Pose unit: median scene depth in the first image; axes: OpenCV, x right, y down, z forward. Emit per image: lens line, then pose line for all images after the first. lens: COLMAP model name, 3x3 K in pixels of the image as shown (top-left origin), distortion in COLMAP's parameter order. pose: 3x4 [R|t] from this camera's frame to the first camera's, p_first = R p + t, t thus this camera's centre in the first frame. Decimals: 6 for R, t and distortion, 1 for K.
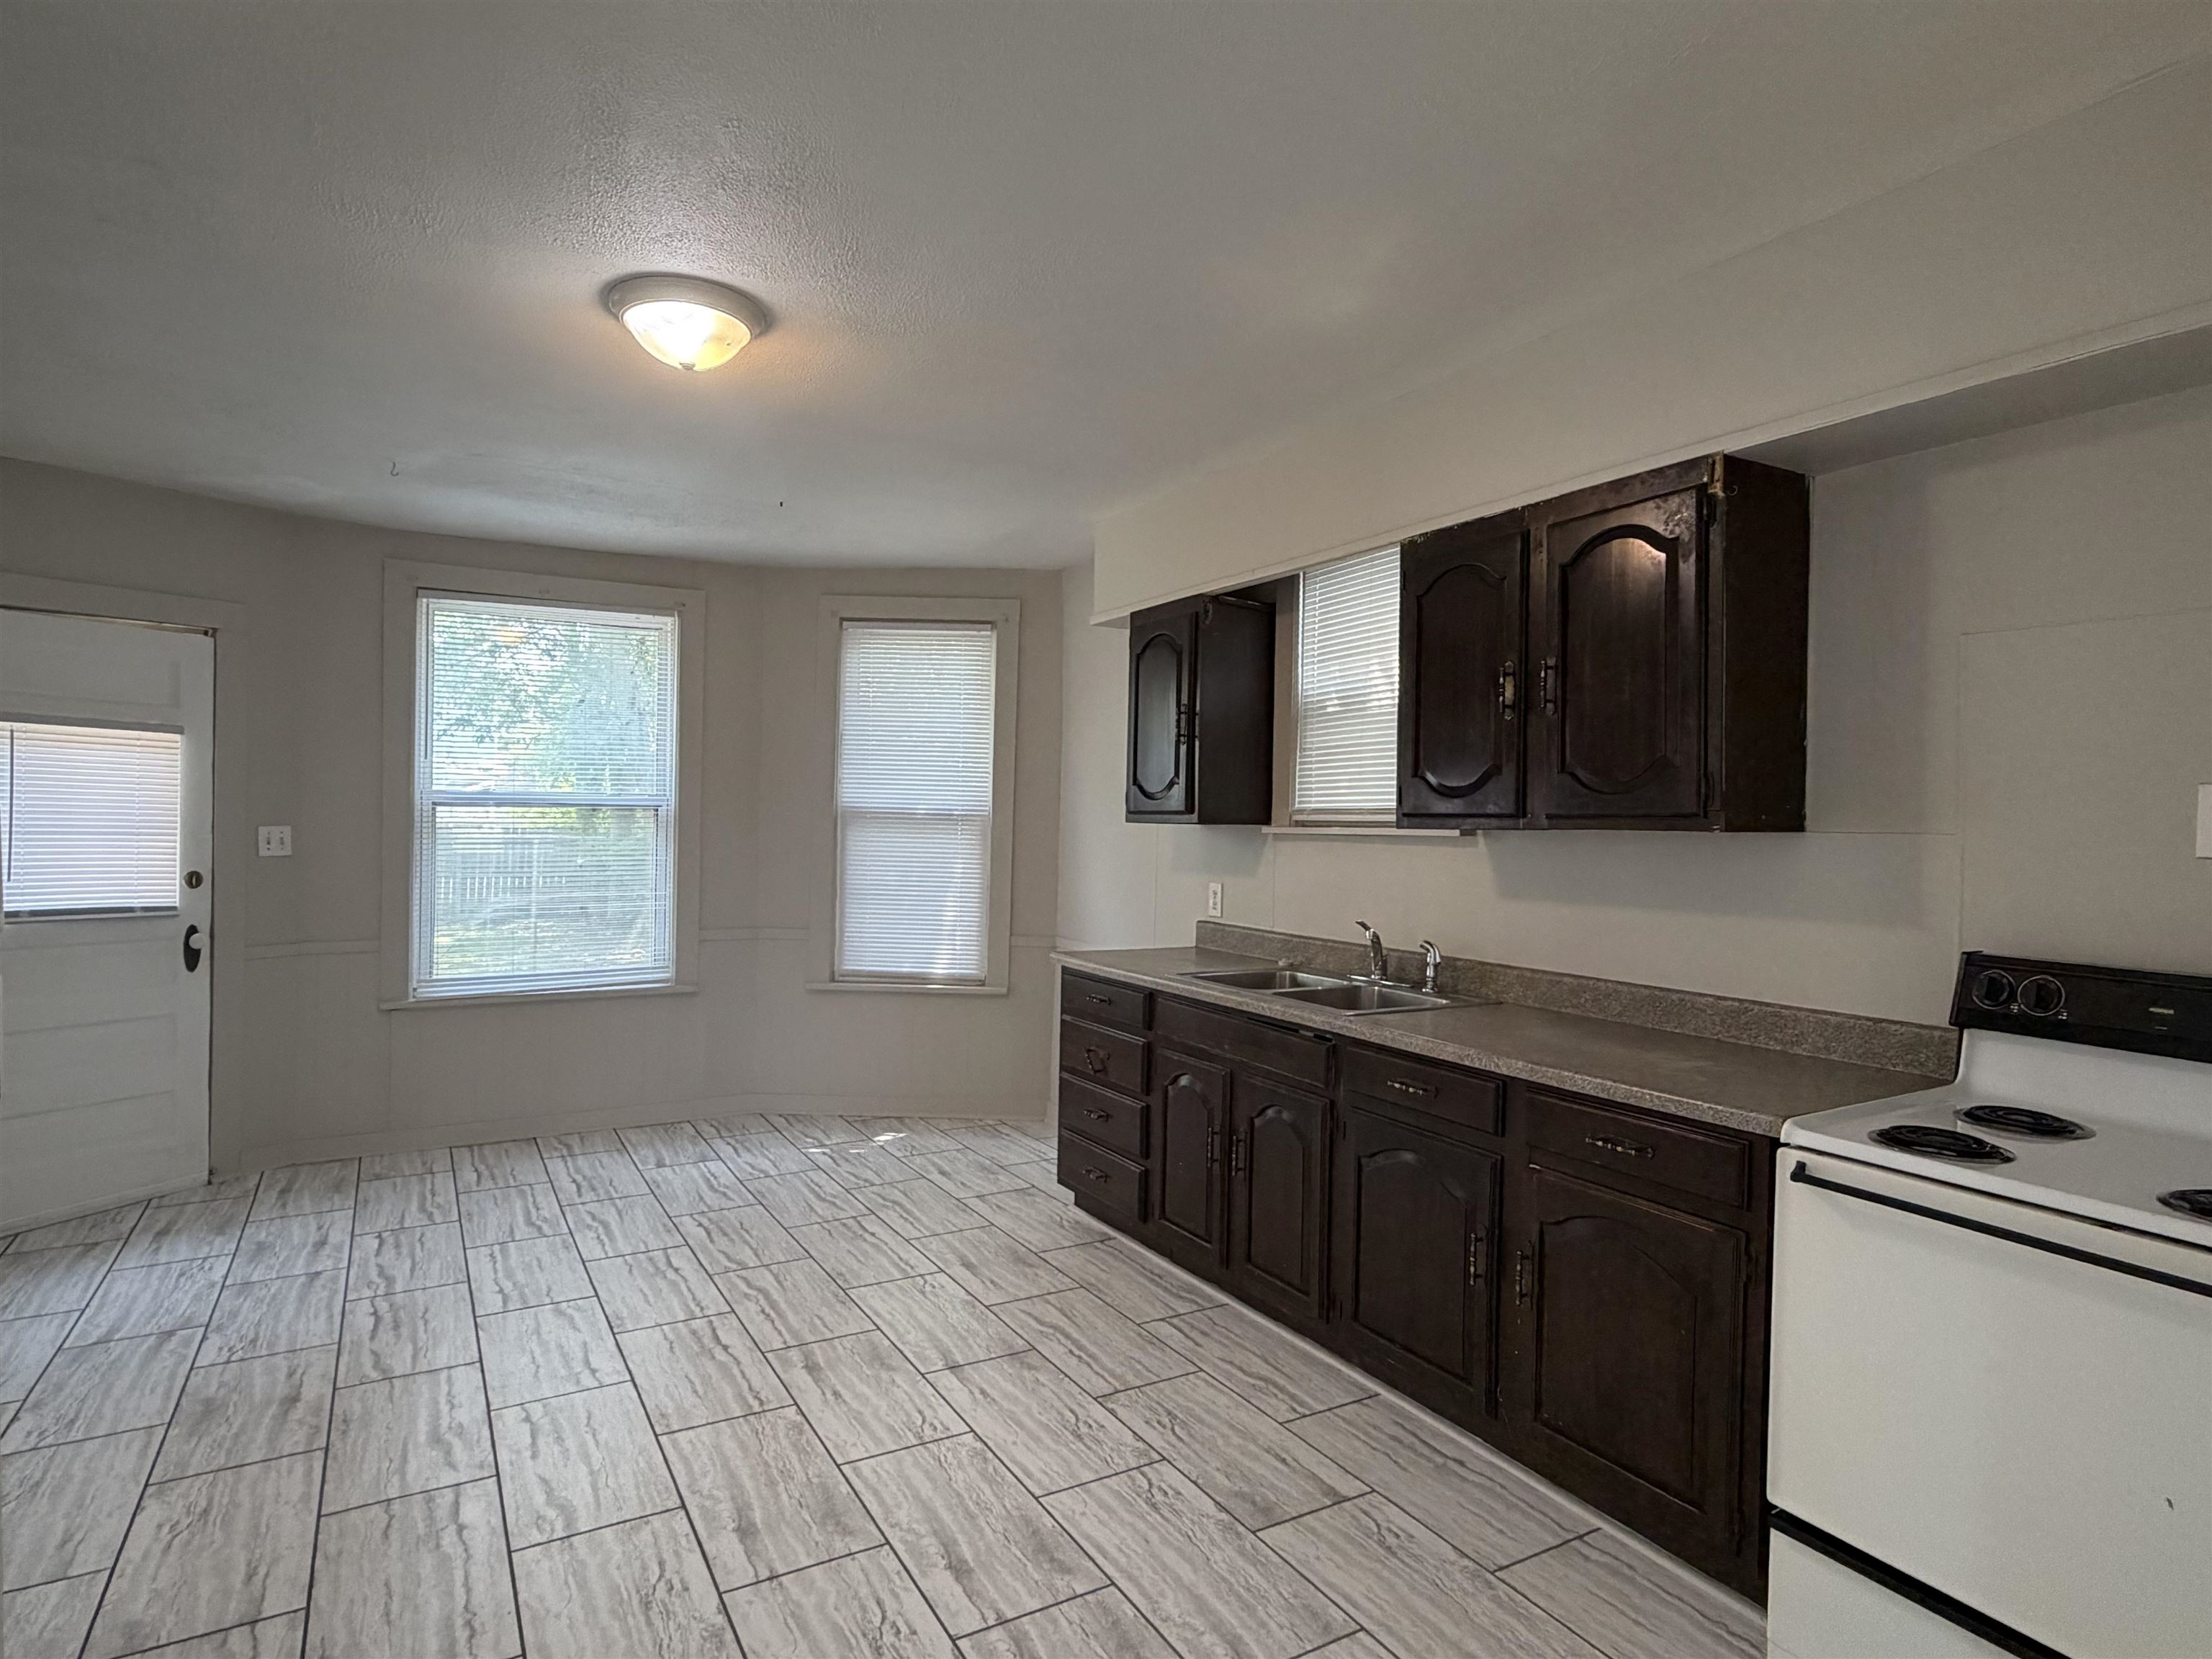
lens RADIAL K [[1216.4, 0, 1106.0], [0, 1216.4, 829.5], [0, 0, 1]] dist [0.037075, 0.000561]
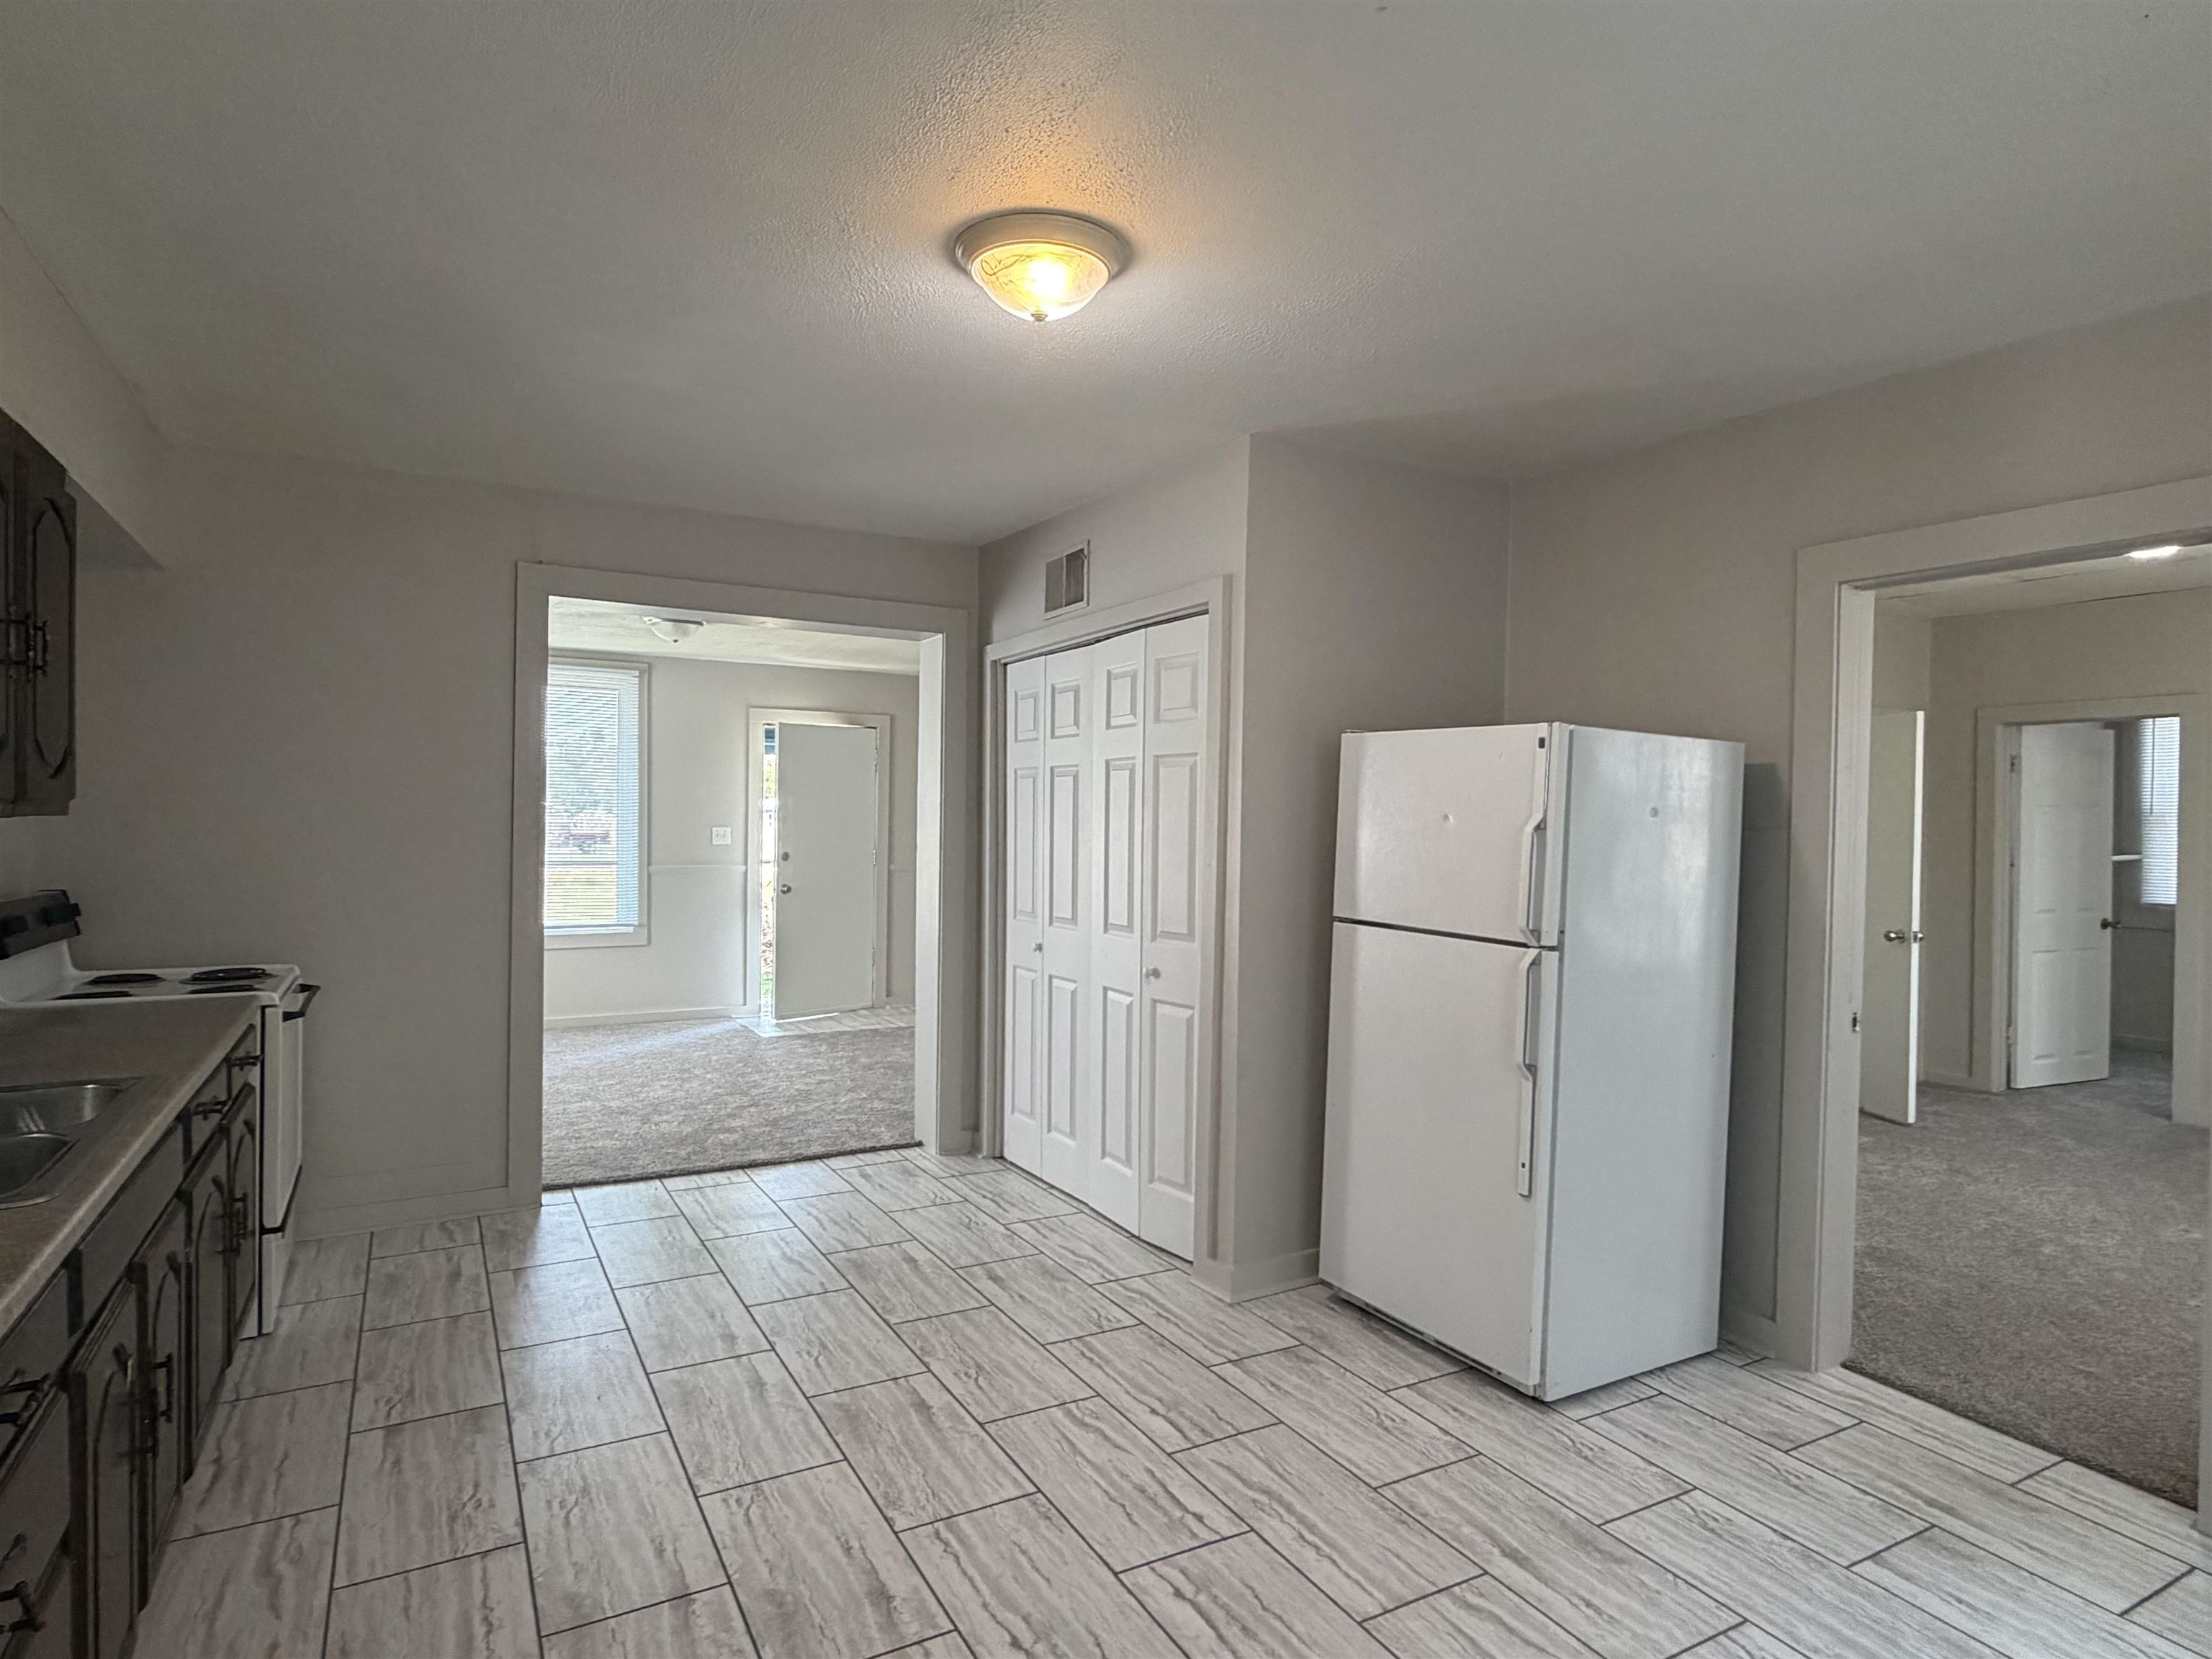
lens RADIAL K [[1216.4, 0, 1106.0], [0, 1216.4, 829.5], [0, 0, 1]] dist [0.037075, 0.000561]
pose [[-0.999785, -0.017282, 0.011495, -0.356230], [-0.016988, 0.999537, 0.025245, -0.026516], [-0.011926, 0.025044, -0.999615, 1.637923]]
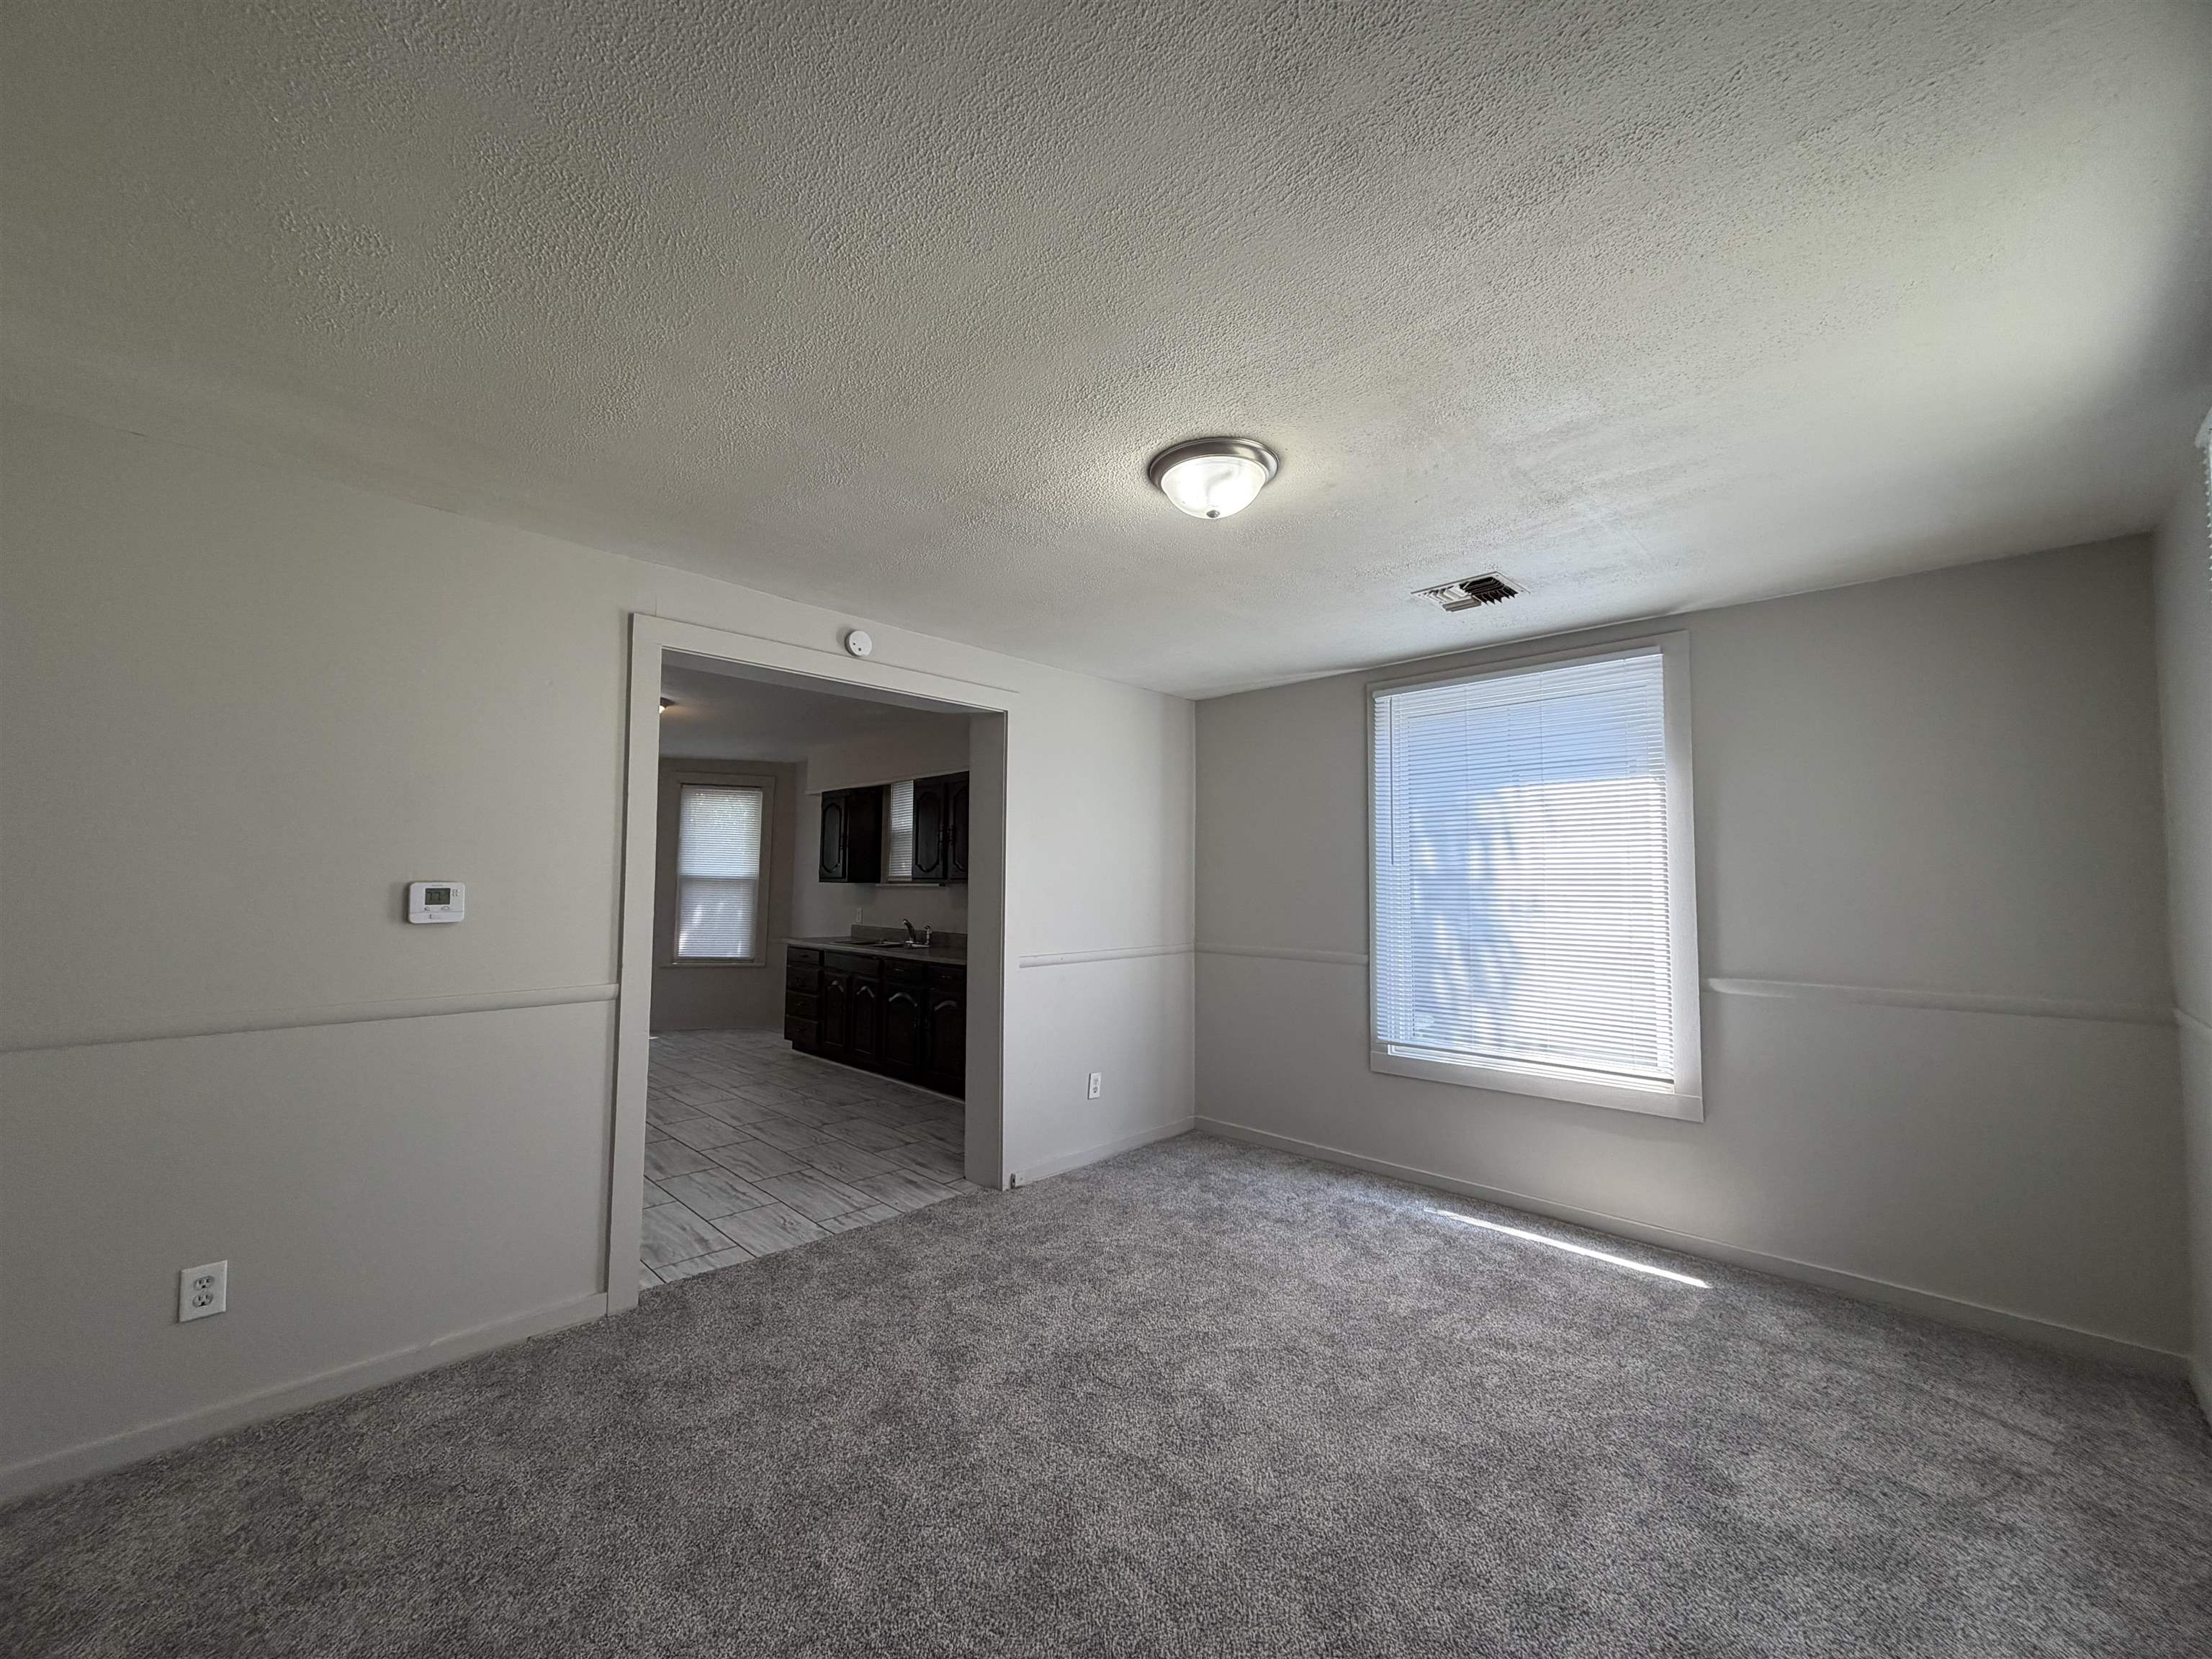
lens RADIAL K [[889.3, 0, 1106.0], [0, 889.3, 829.5], [0, 0, 1]] dist [0.000070, 0.000001]
pose [[0.962921, 0.012849, 0.269477, 0.116533], [0.006241, 0.997537, -0.069865, 0.021287], [-0.269711, 0.068957, 0.960469, -1.046126]]
